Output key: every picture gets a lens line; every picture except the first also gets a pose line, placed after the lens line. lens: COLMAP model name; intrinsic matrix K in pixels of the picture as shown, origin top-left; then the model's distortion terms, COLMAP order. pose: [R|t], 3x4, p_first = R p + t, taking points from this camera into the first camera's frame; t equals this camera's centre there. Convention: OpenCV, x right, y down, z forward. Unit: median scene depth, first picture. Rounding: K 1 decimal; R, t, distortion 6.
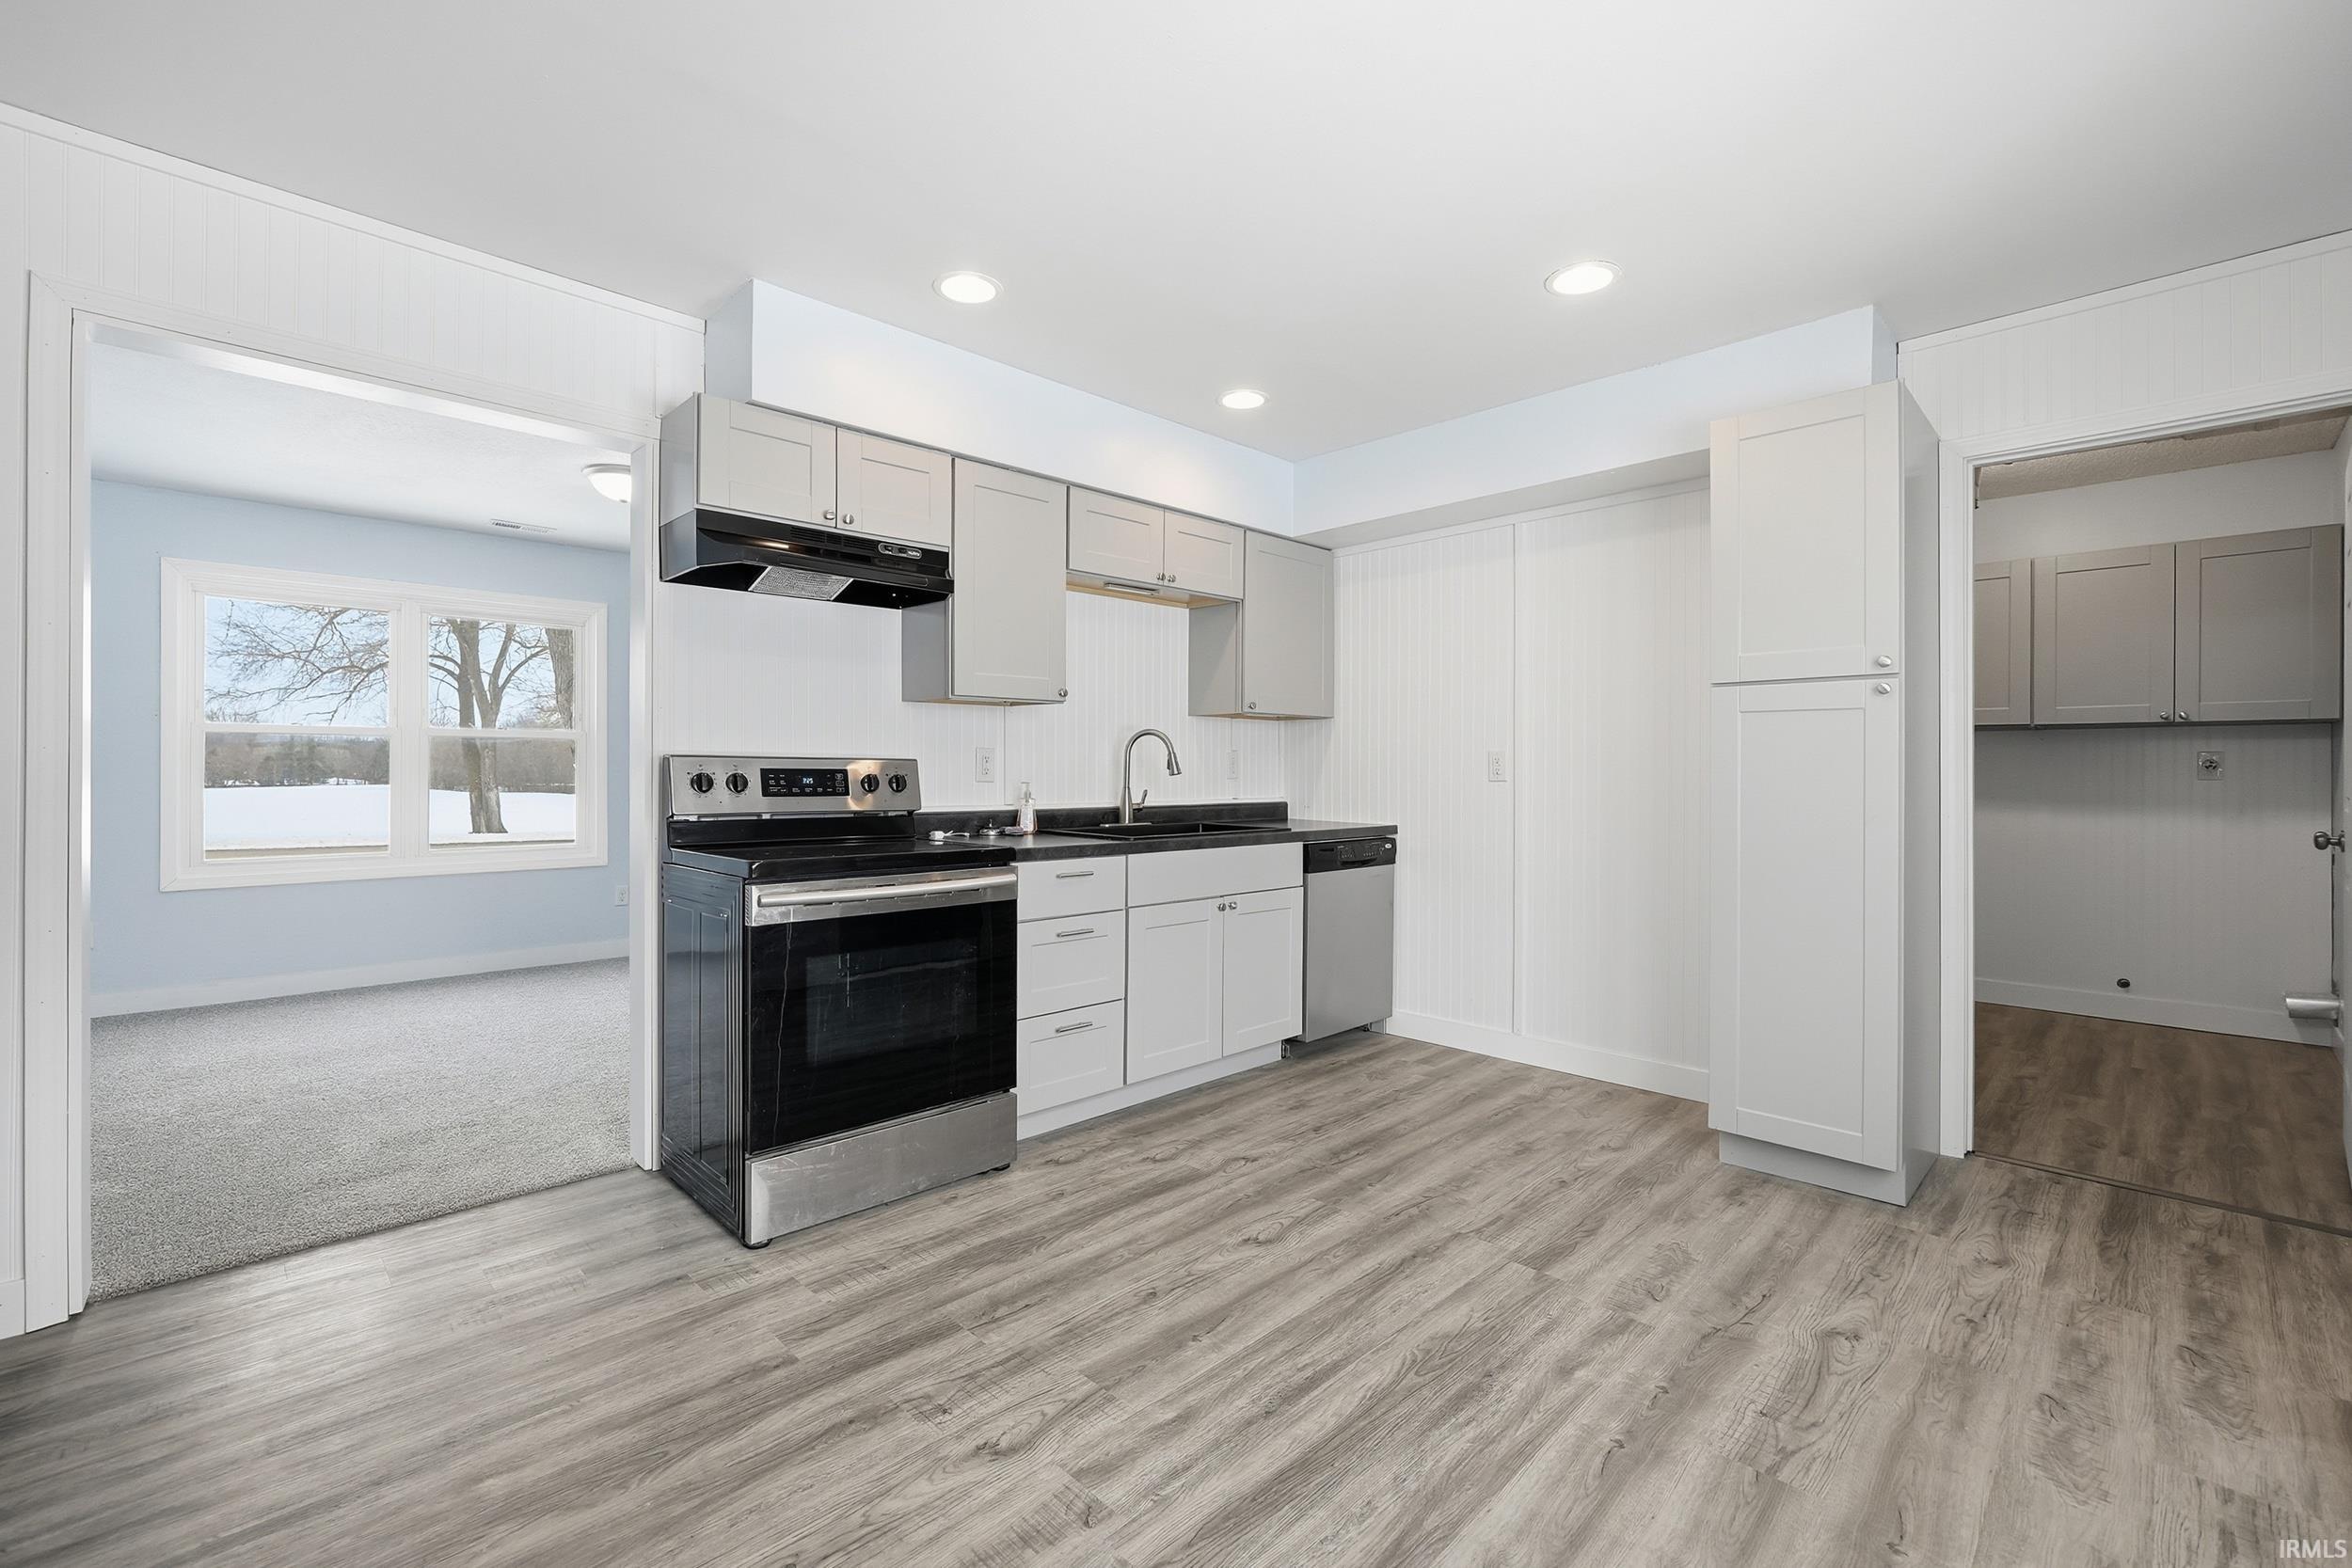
lens RADIAL K [[1015.6, 0, 1178.3], [0, 1015.6, 779.4], [0, 0, 1]] dist [-0.009194, 0.000442]
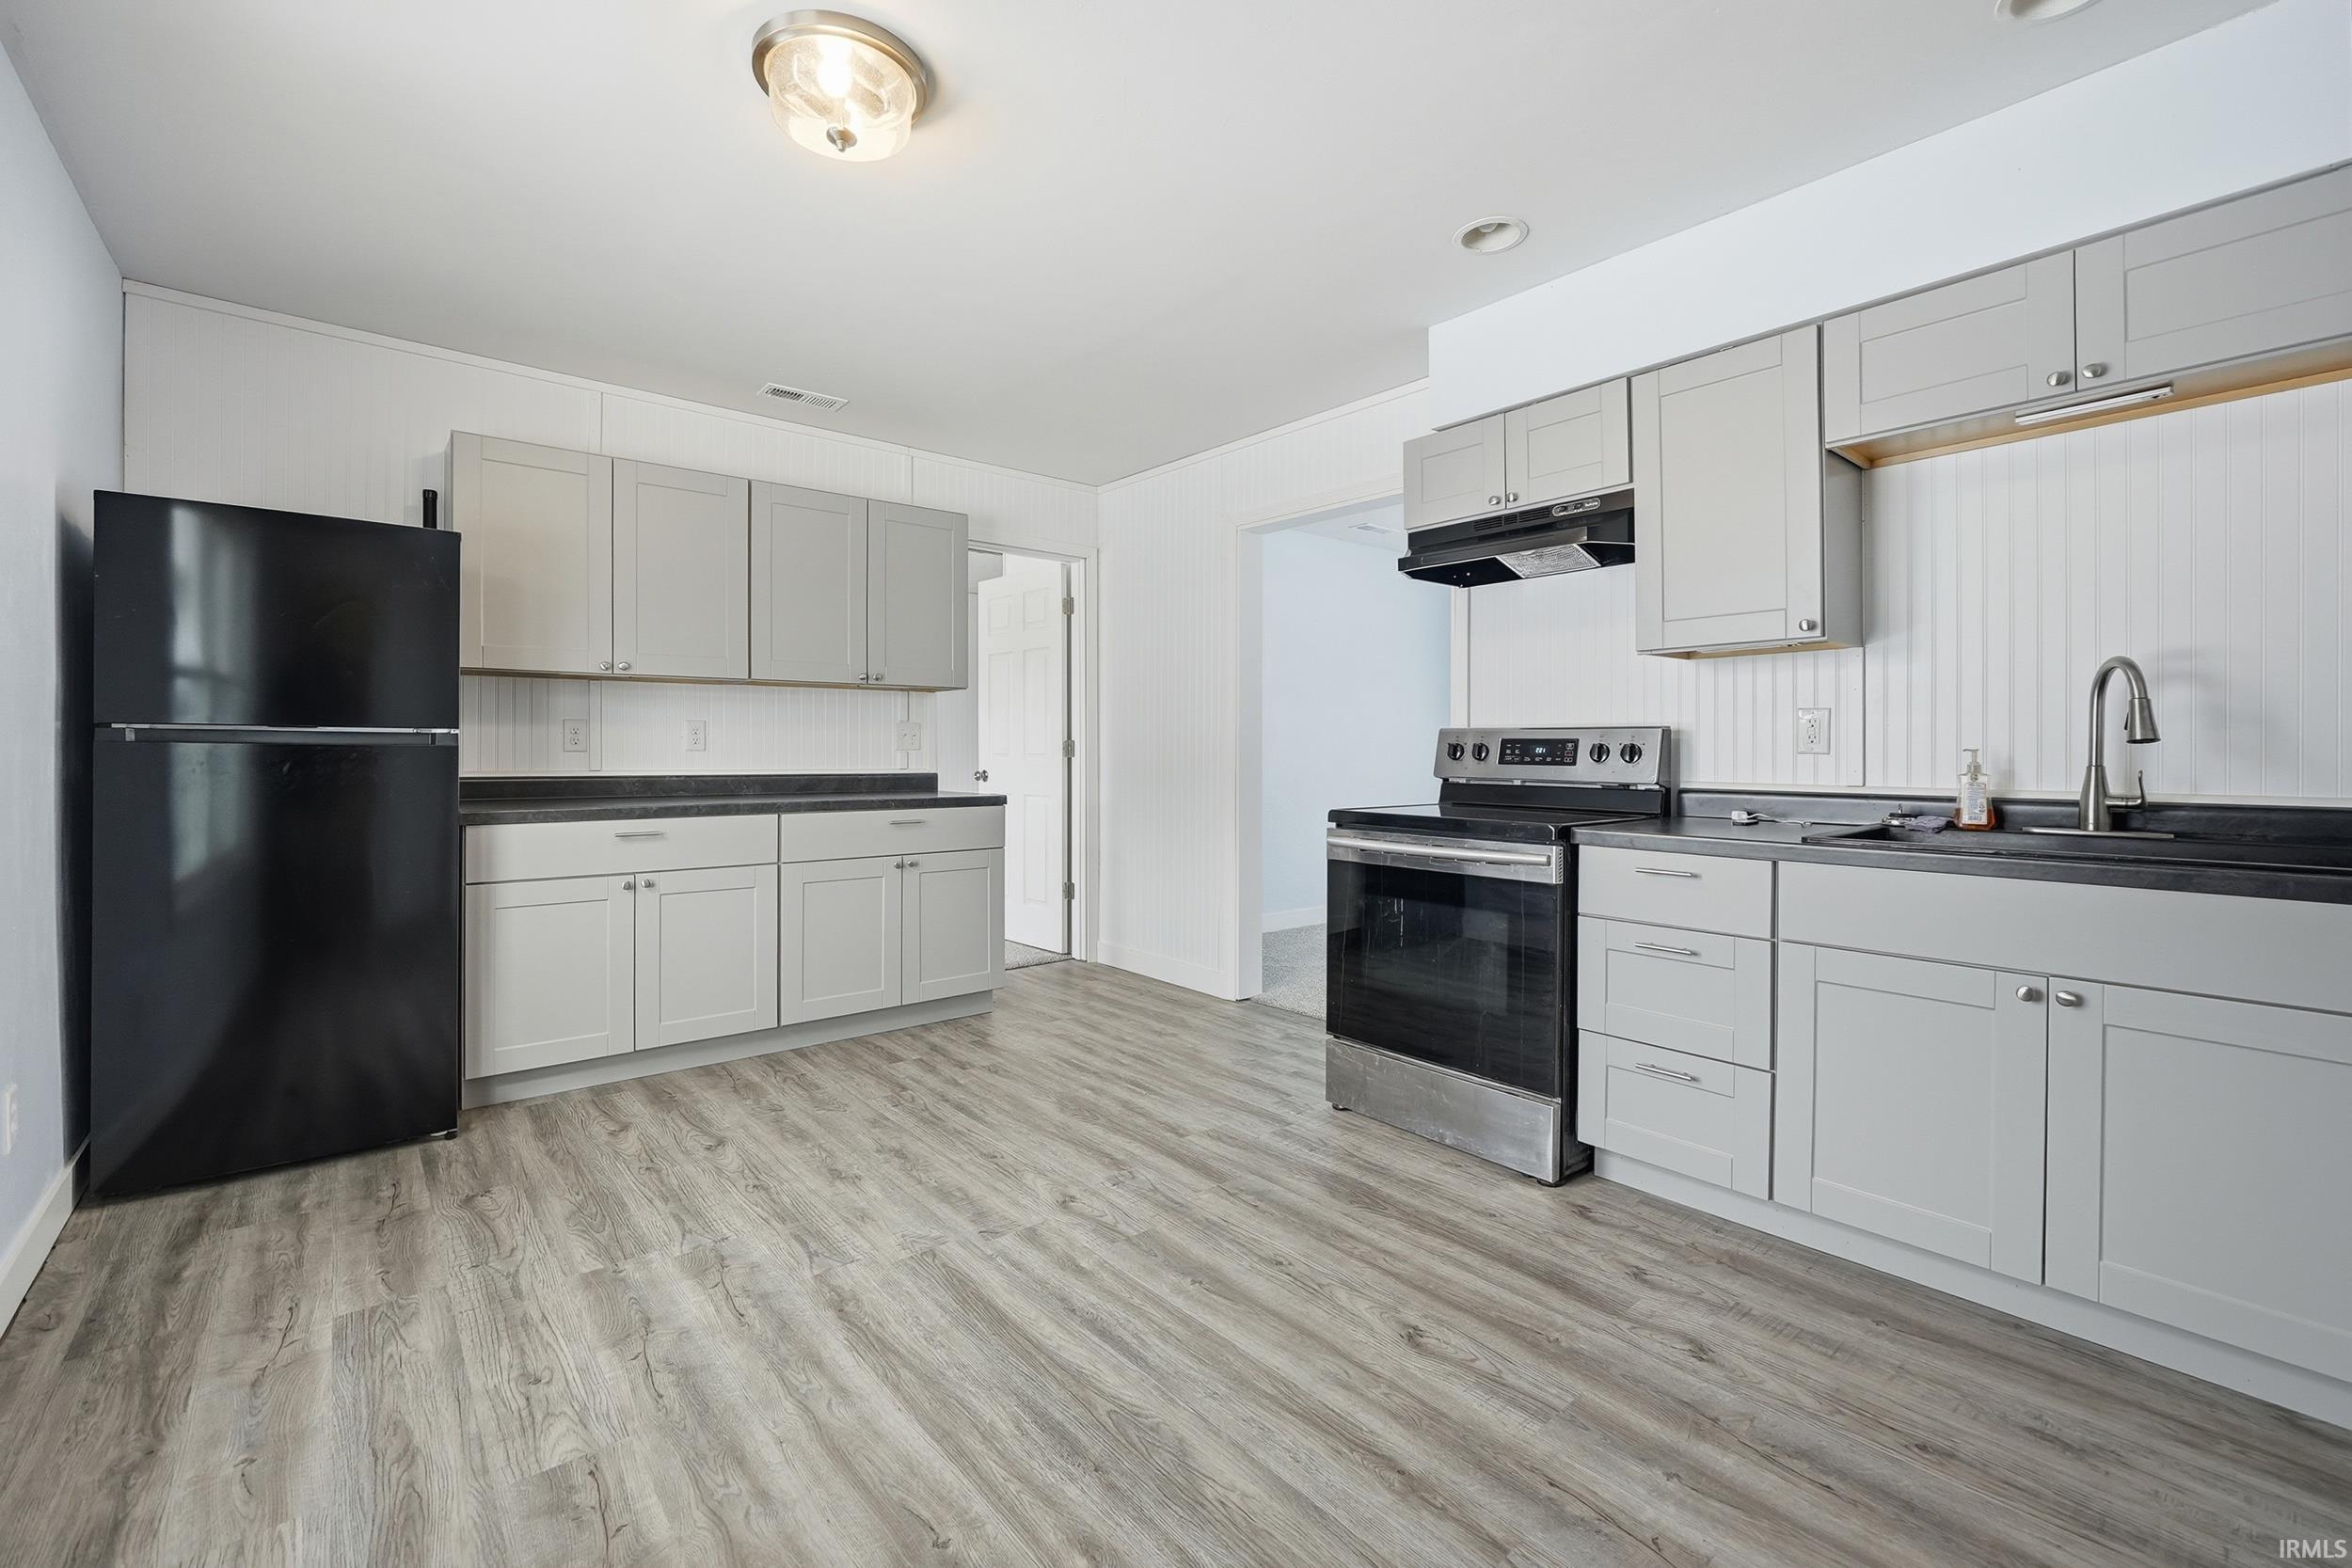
lens RADIAL K [[1015.6, 0, 1182.1], [0, 1015.6, 760.0], [0, 0, 1]] dist [-0.009194, 0.000442]
pose [[-0.089622, 0.008499, -0.995940, 0.866654], [-0.007633, 0.999928, 0.009220, 0.005617], [0.995947, 0.008428, -0.089551, 0.887254]]
